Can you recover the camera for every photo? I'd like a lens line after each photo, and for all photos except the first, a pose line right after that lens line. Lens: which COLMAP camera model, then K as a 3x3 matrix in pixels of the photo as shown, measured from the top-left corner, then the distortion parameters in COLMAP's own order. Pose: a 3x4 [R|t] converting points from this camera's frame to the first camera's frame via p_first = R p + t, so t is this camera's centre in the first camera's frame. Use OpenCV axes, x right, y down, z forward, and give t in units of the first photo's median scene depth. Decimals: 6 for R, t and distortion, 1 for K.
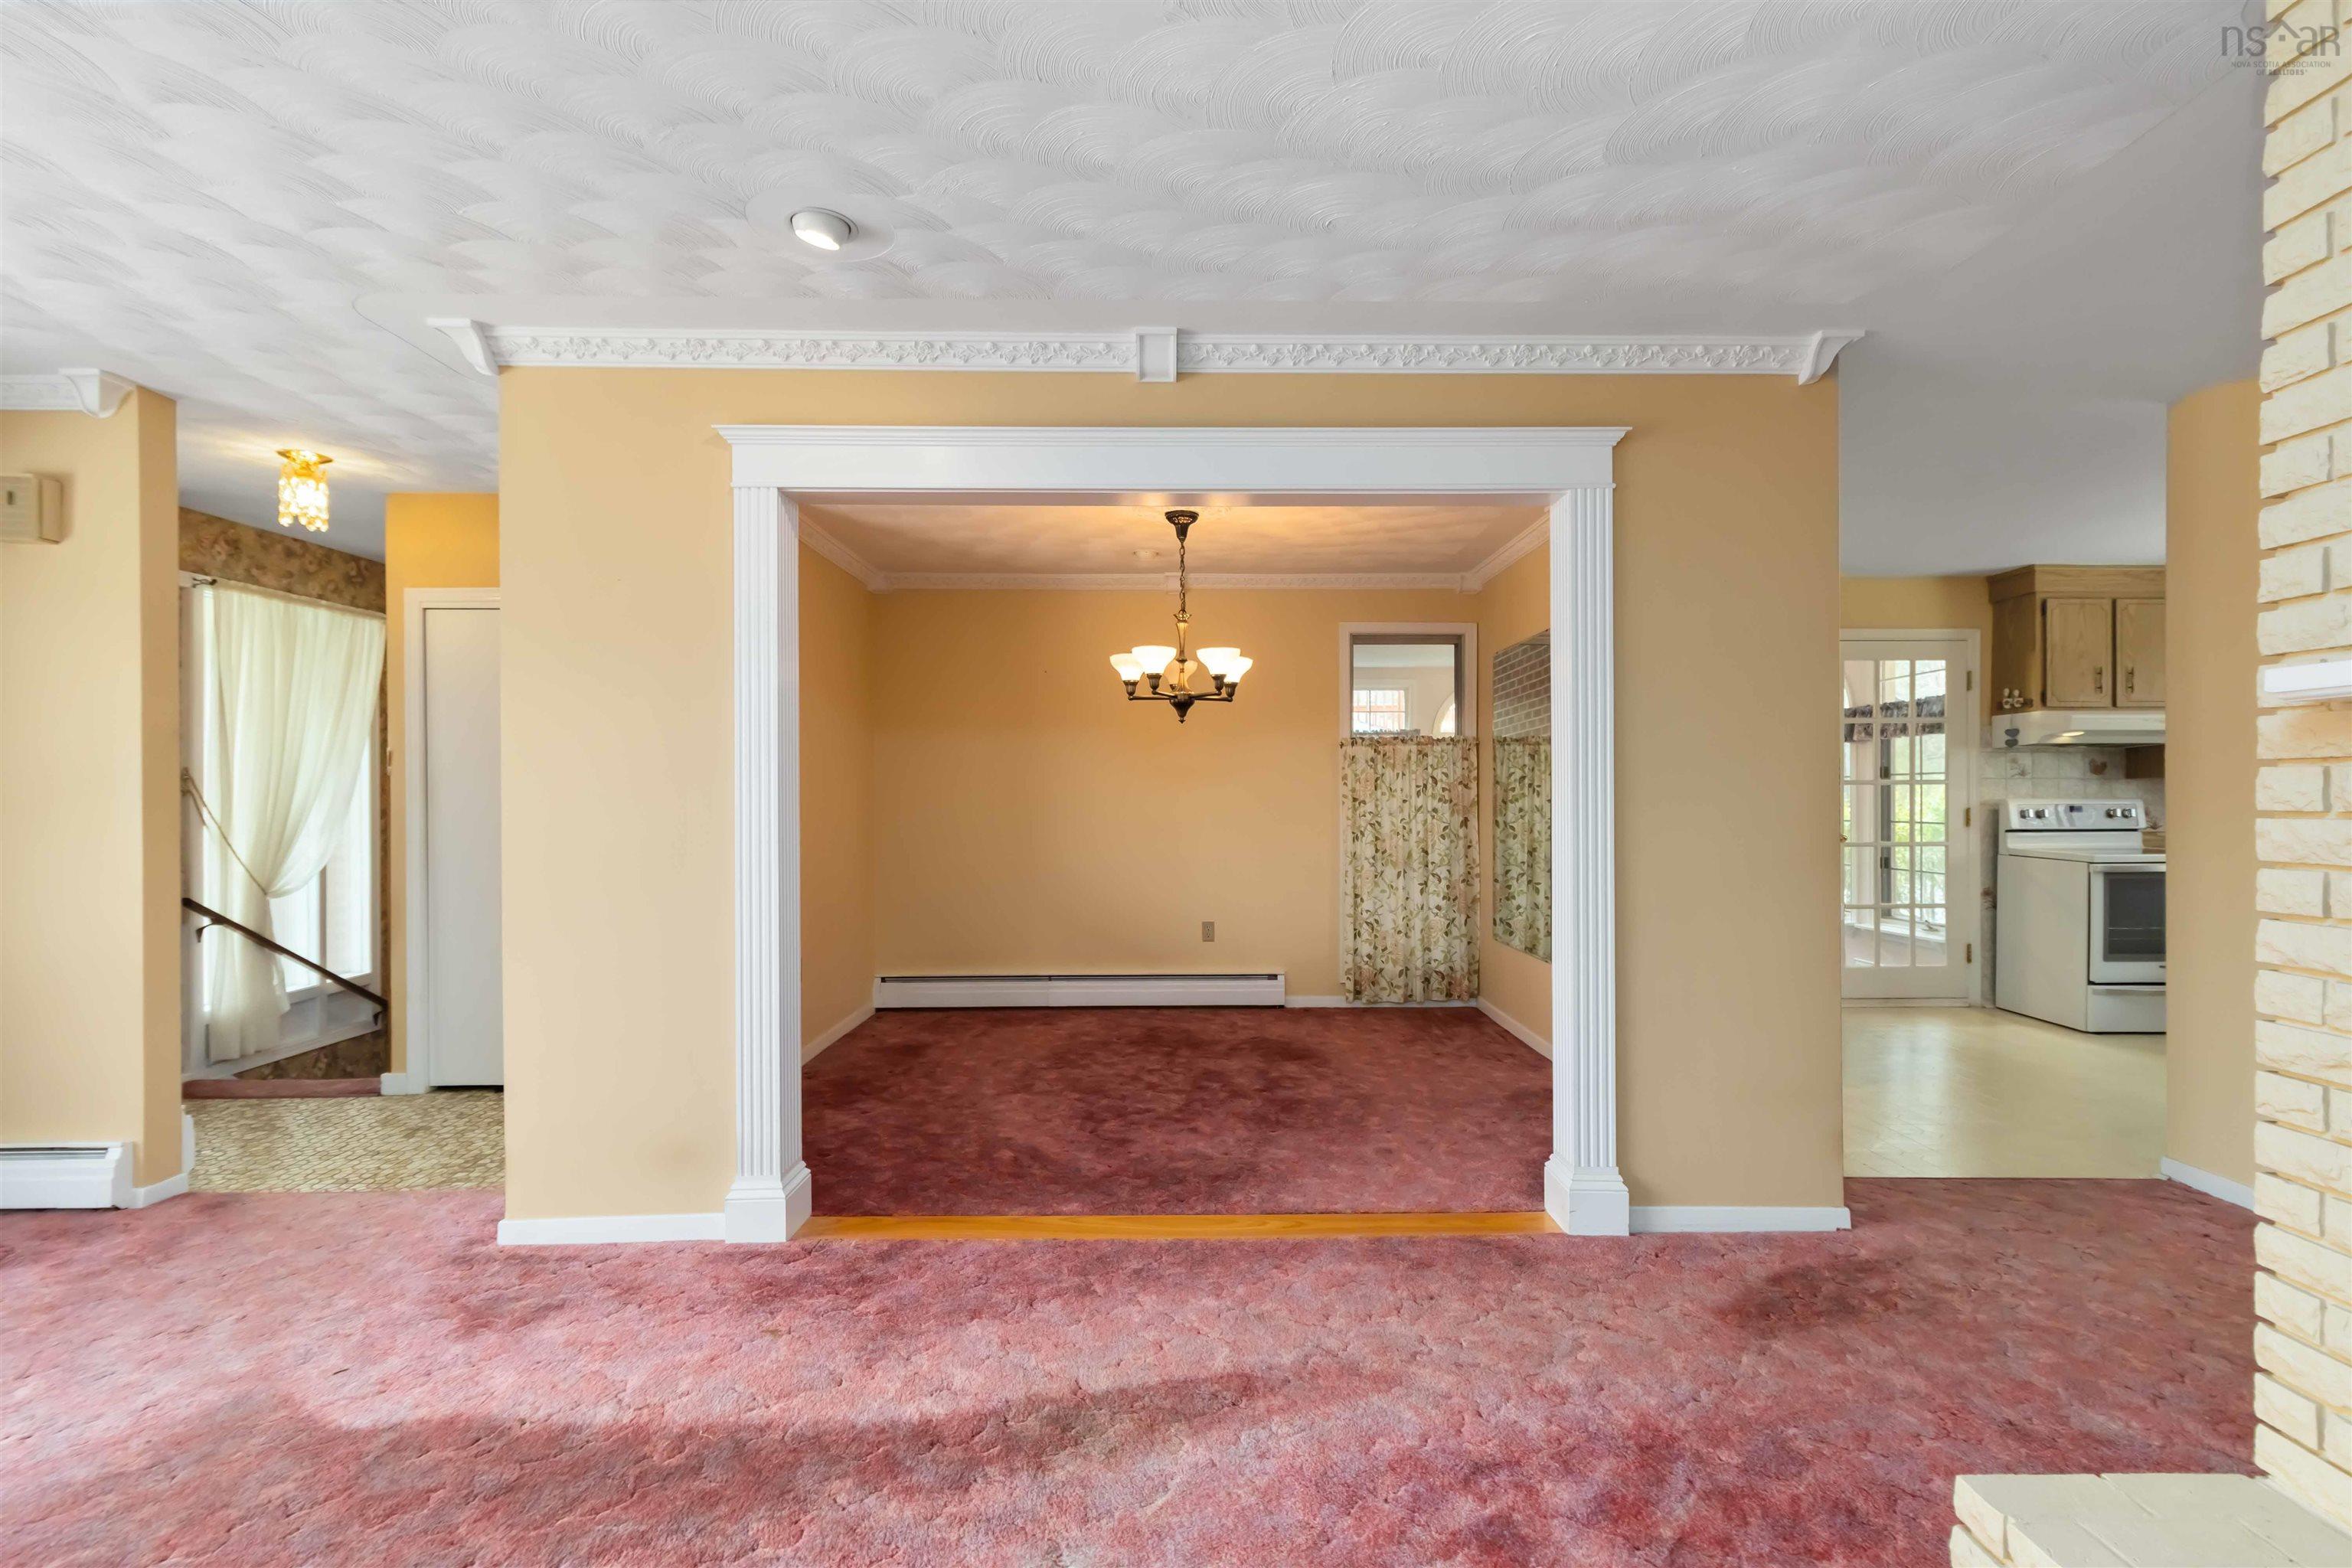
lens RADIAL K [[1088.0, 0, 1177.6], [0, 1088.0, 793.6], [0, 0, 1]] dist [0.009837, 0.000687]
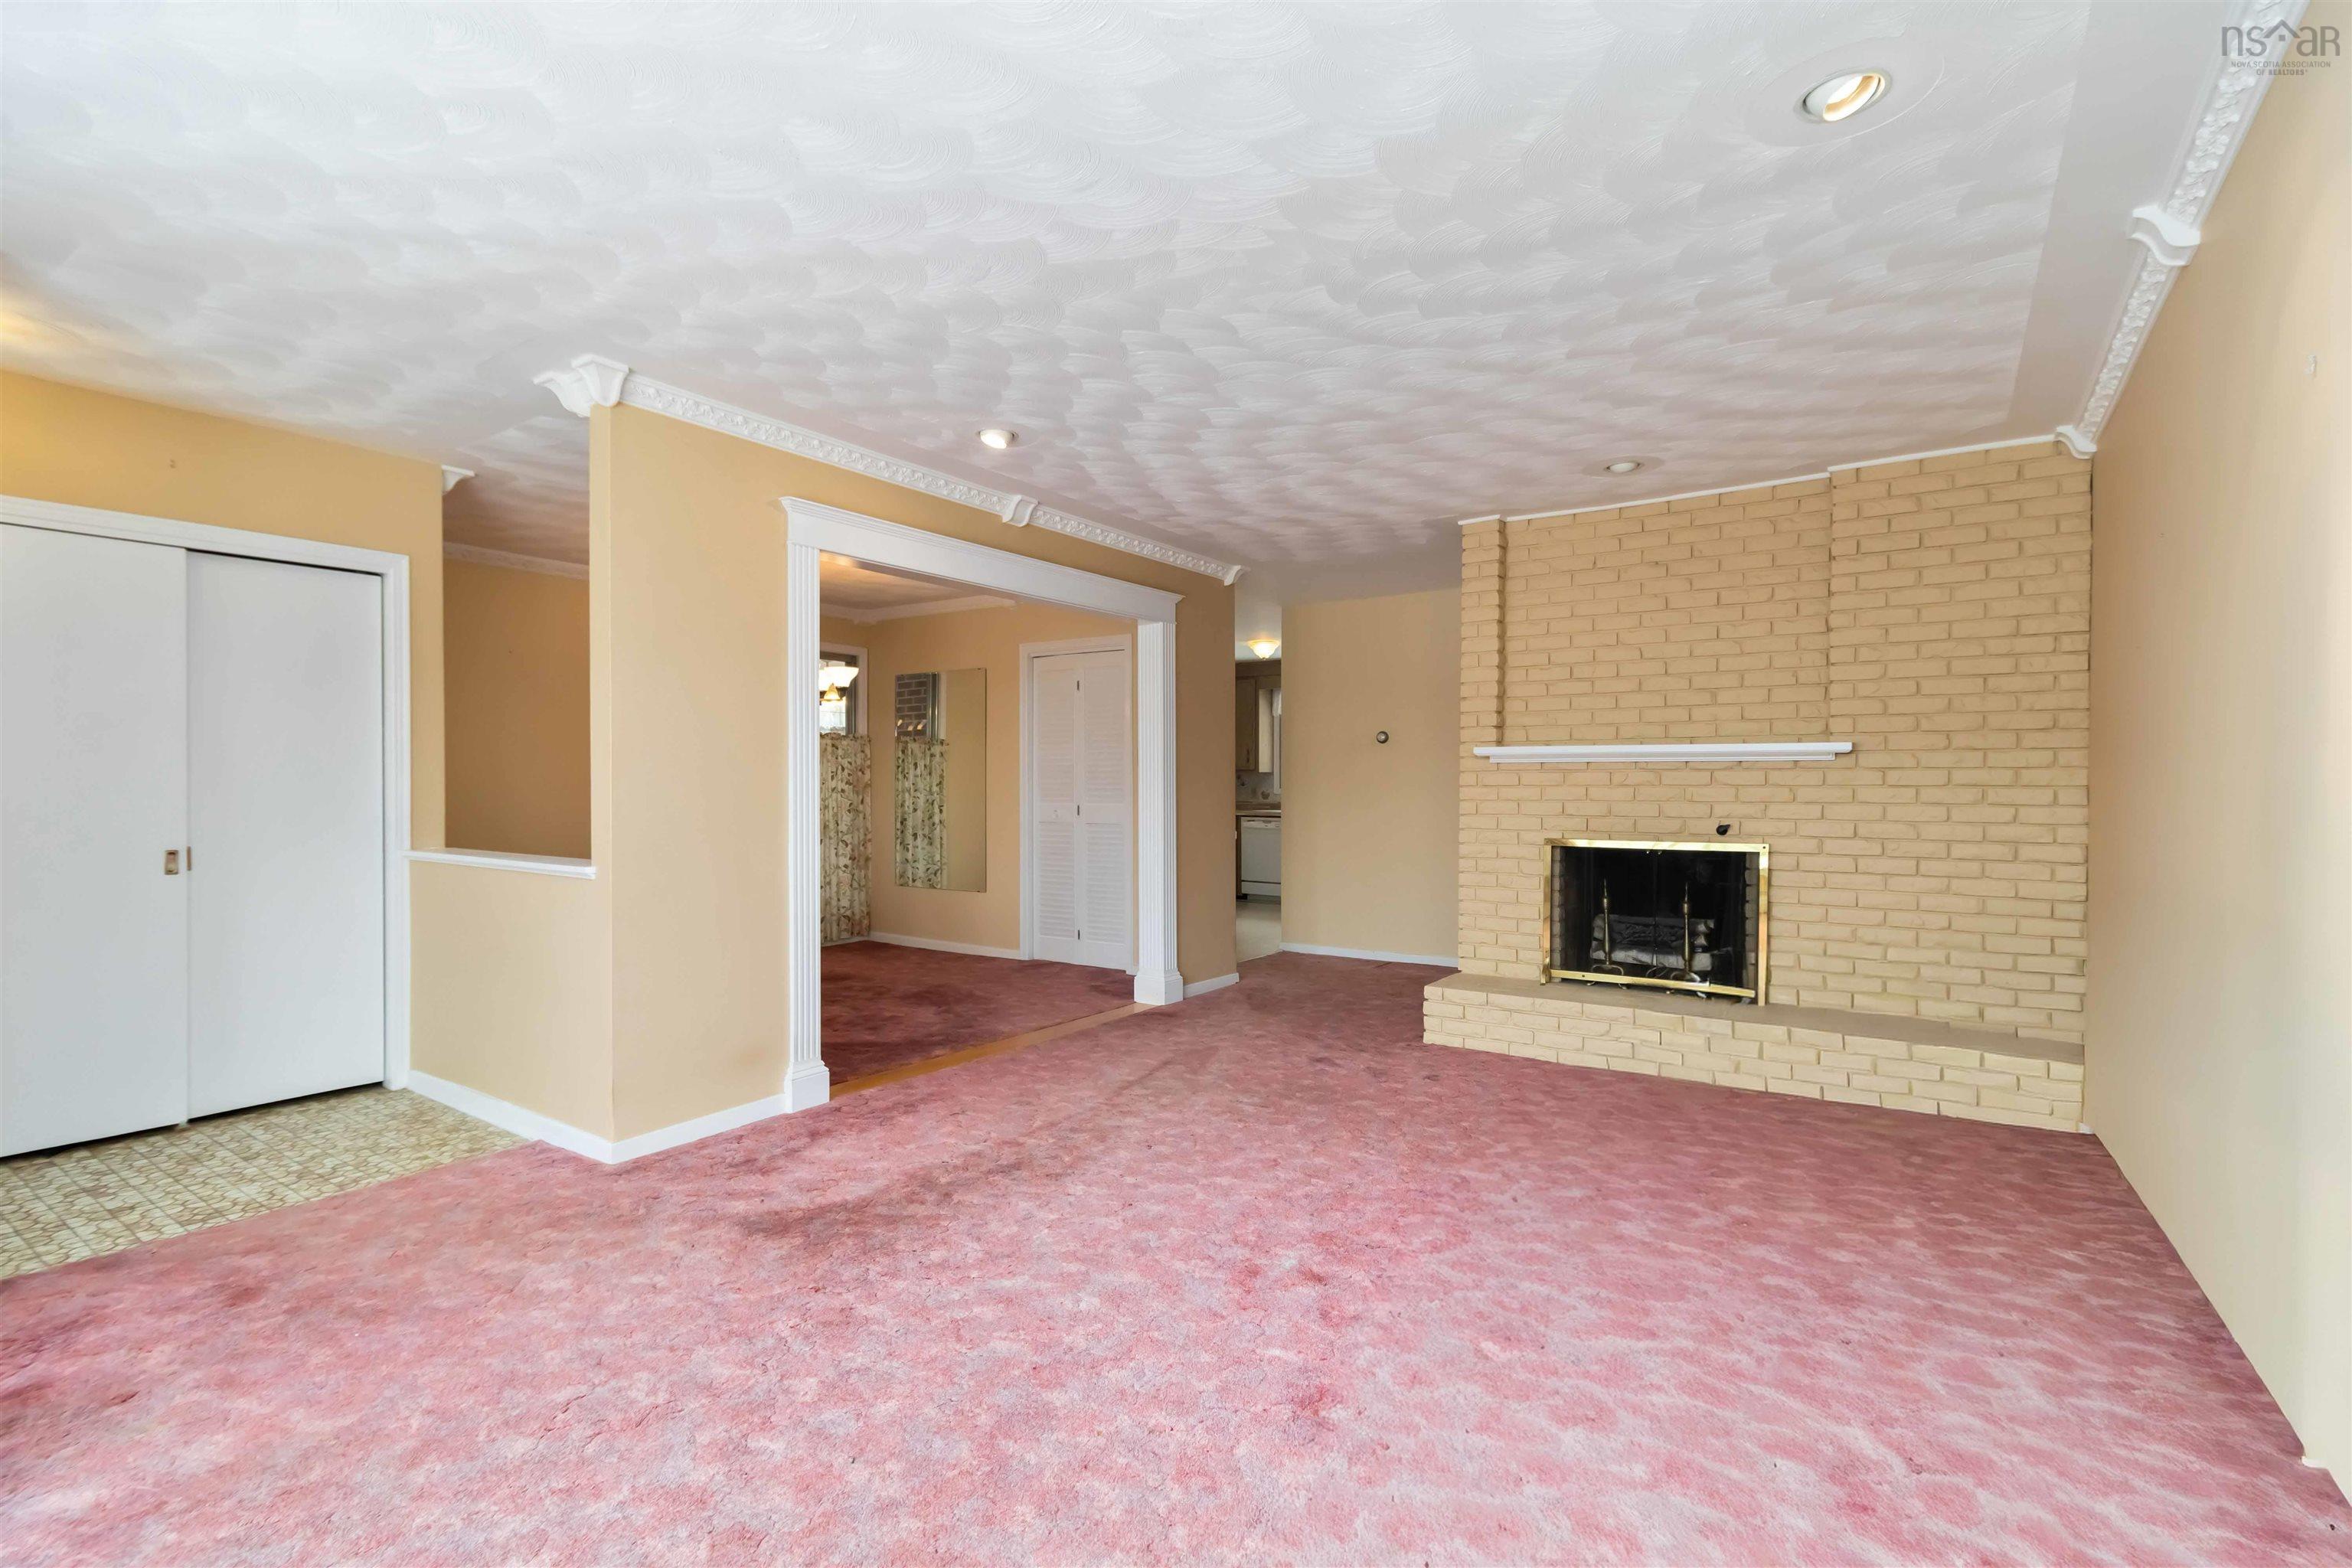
lens RADIAL K [[1088.0, 0, 1185.2], [0, 1088.0, 786.3], [0, 0, 1]] dist [0.009837, 0.000687]
pose [[0.578035, 0.001574, 0.816010, -1.198937], [-0.007886, 0.999962, 0.003658, 0.004203], [-0.815974, -0.008549, 0.578026, -0.153674]]
